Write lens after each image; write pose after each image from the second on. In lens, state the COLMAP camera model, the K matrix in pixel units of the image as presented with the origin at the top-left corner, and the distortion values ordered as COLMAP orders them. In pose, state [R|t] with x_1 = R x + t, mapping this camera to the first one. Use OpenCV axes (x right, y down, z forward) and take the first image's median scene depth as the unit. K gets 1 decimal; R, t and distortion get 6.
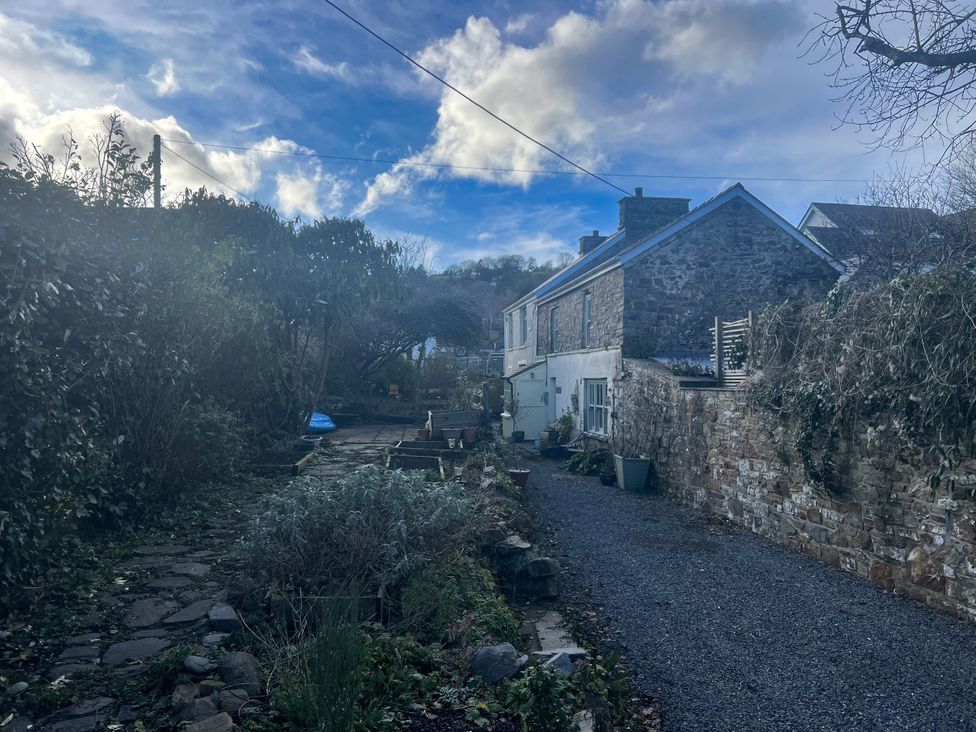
lens RADIAL K [[747.8, 0, 475.8], [0, 747.8, 364.4], [0, 0, 1]] dist [0.064102, -0.078422]
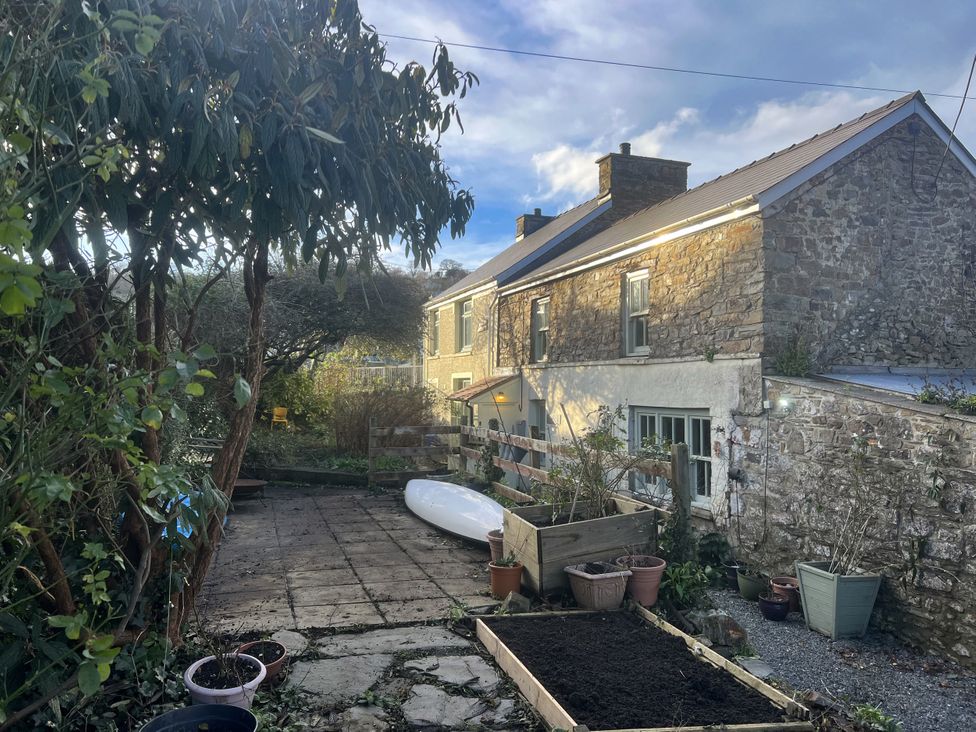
lens RADIAL K [[747.8, 0, 475.8], [0, 747.8, 364.4], [0, 0, 1]] dist [0.064102, -0.078422]
pose [[0.977098, 0.012927, 0.212398, -0.130740], [-0.010237, 0.999853, -0.013760, -0.006795], [-0.212545, 0.011271, 0.977086, 0.479200]]
